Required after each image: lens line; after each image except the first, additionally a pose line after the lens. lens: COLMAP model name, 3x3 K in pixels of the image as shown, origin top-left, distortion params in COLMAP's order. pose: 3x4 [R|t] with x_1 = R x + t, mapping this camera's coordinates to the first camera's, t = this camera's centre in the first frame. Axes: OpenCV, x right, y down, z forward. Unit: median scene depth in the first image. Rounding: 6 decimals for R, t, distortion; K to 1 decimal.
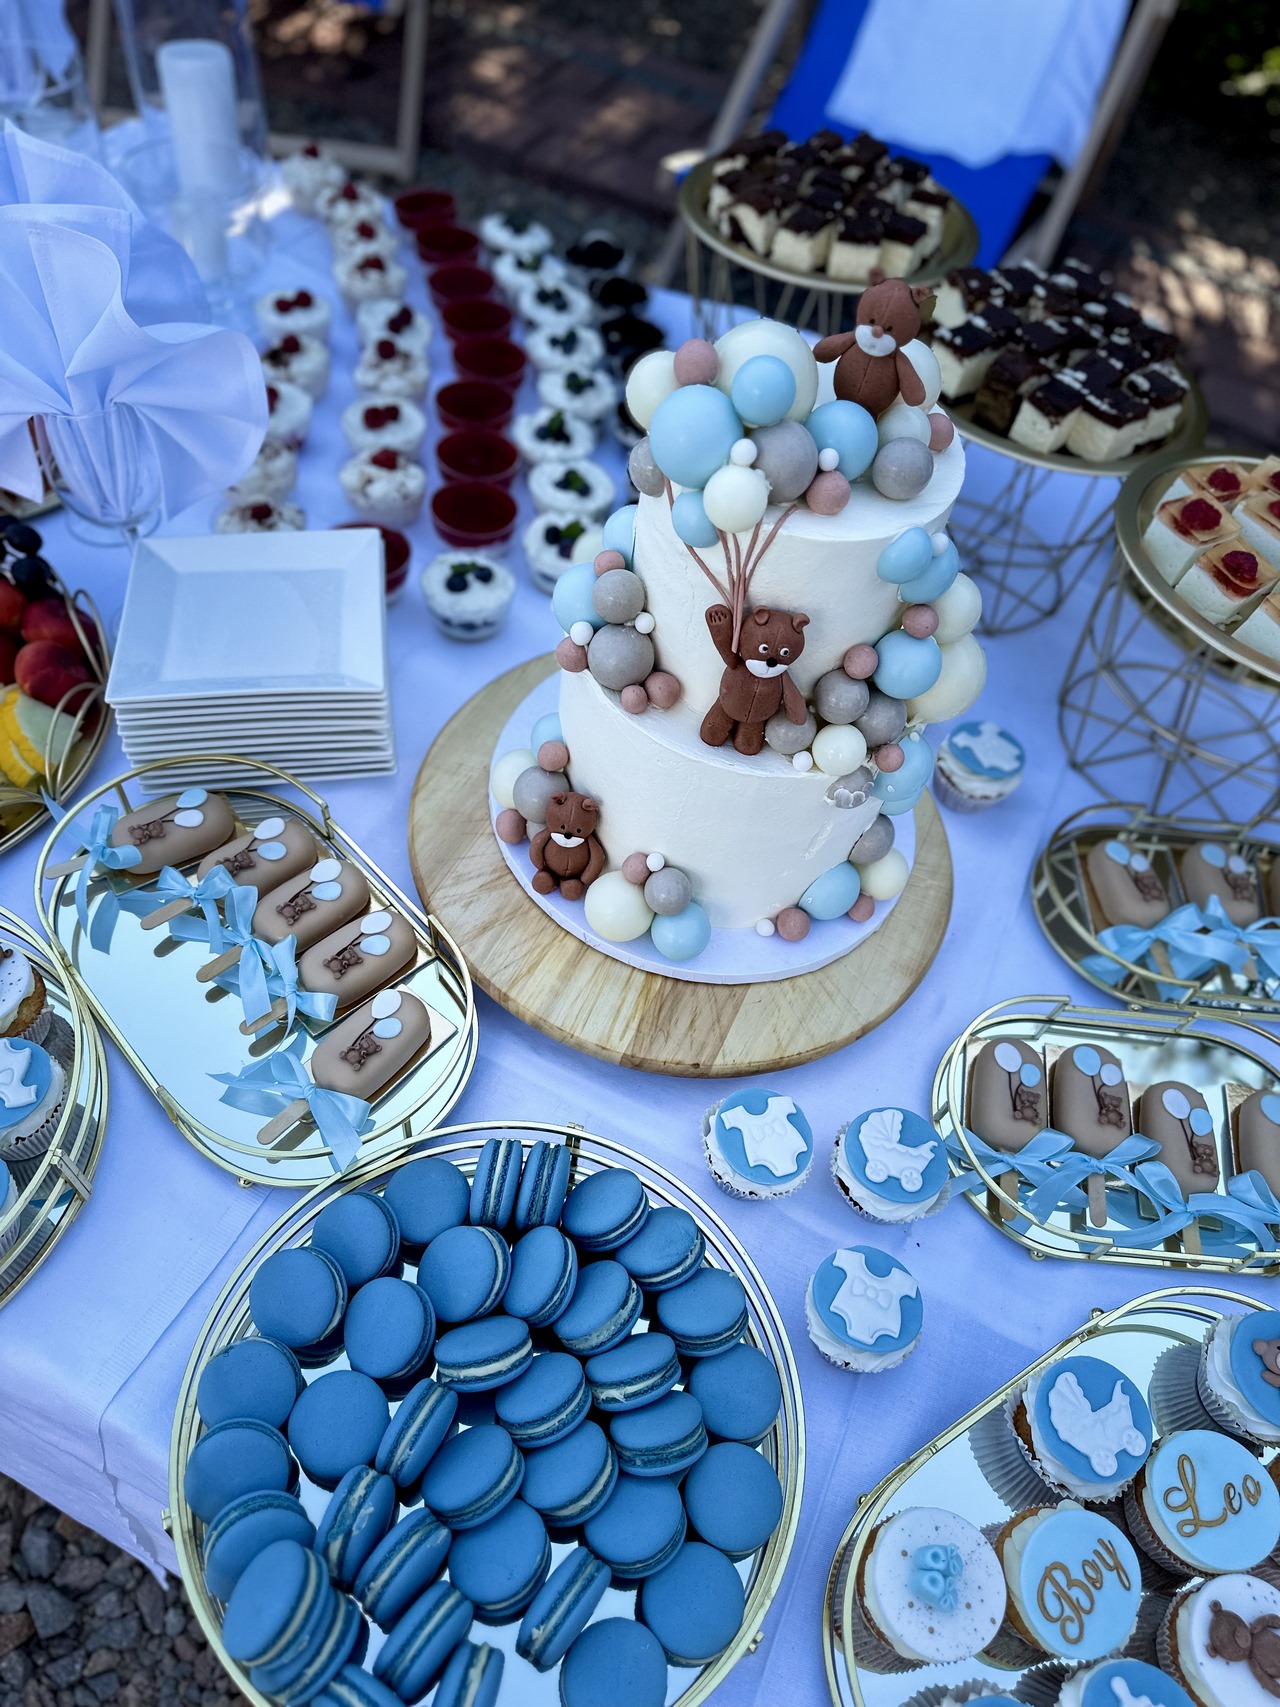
lens RADIAL K [[1213.0, 0, 639.4], [0, 1213.0, 863.3], [0, 0, 1]] dist [0.104145, -0.171420]
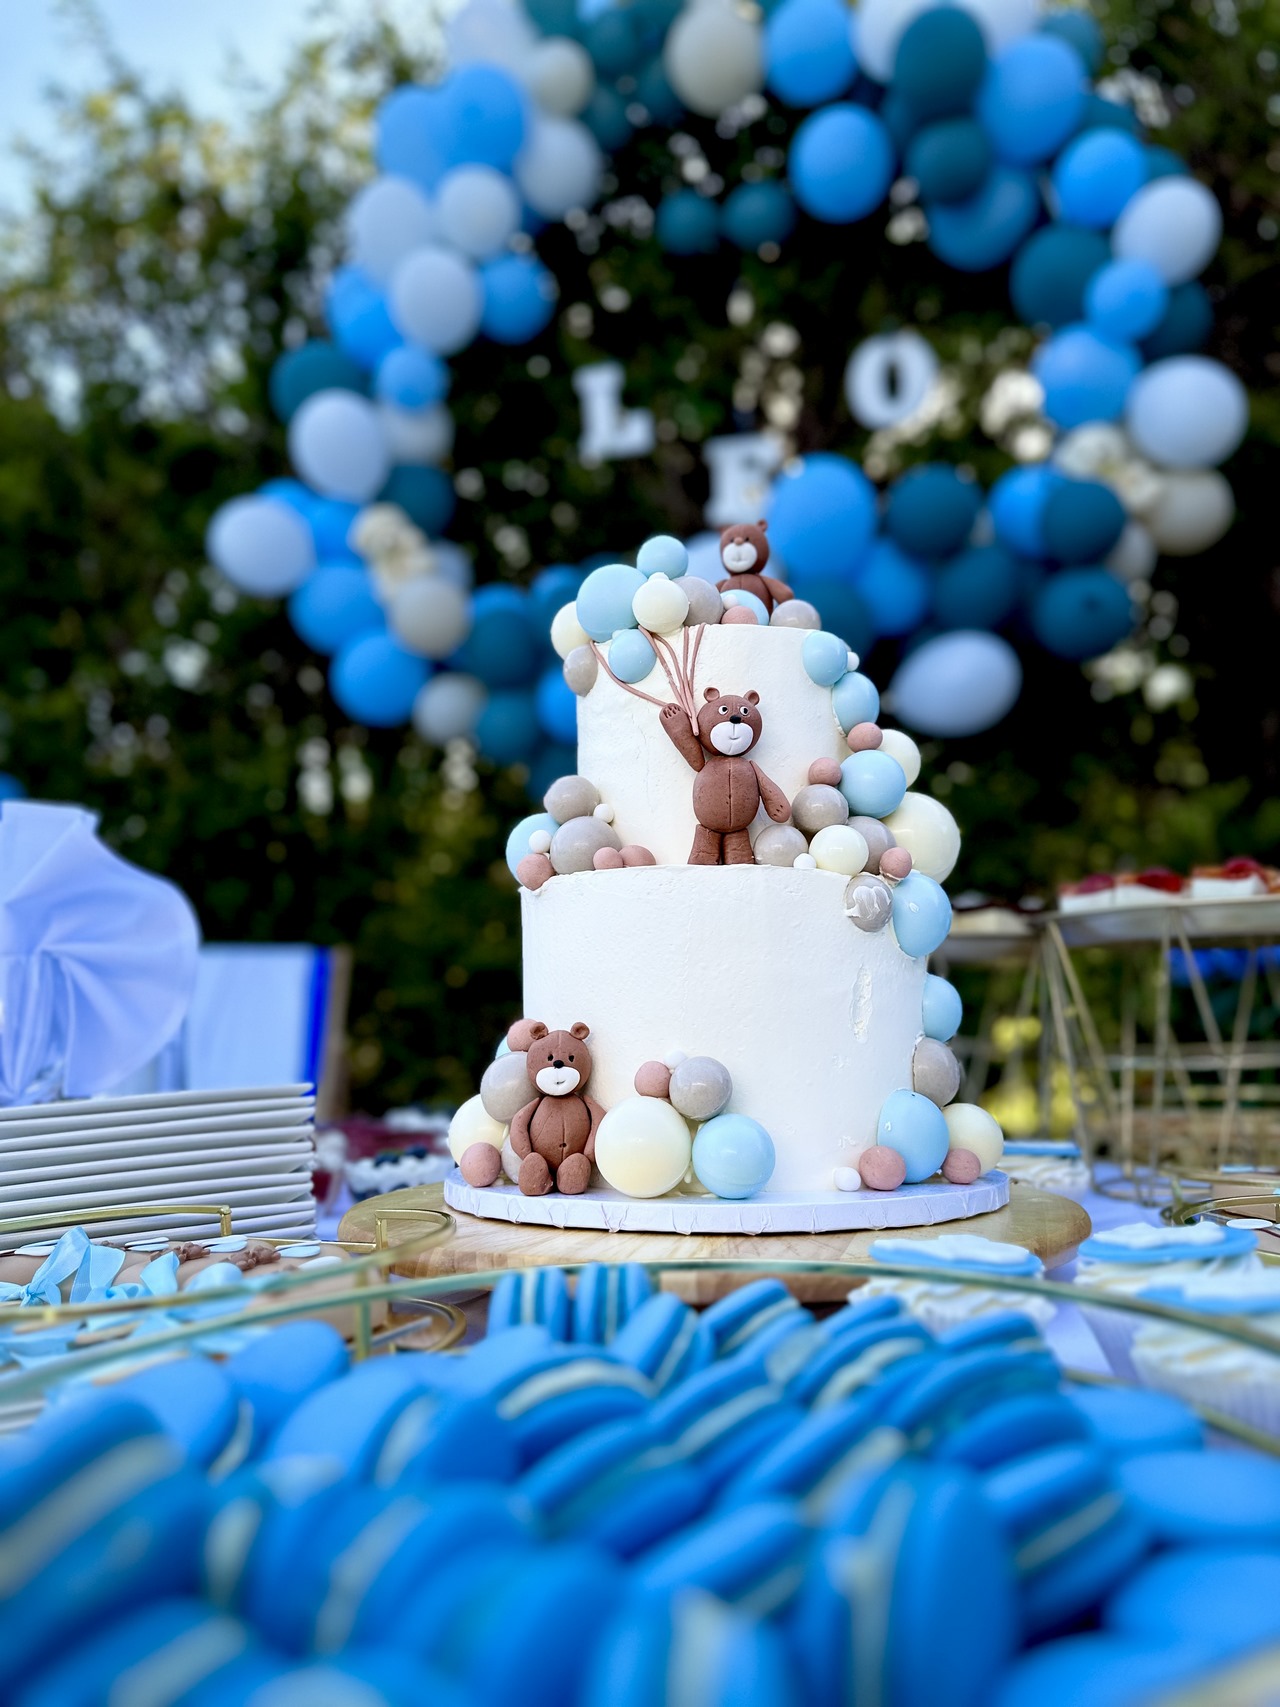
lens RADIAL K [[1227.1, 0, 630.6], [0, 1227.1, 851.8], [0, 0, 1]] dist [0.071813, -0.104750]
pose [[0.978085, -0.121464, 0.169105, -0.130140], [0.206856, 0.474518, -0.855595, 0.601558], [0.023681, 0.871825, 0.489244, 0.496600]]
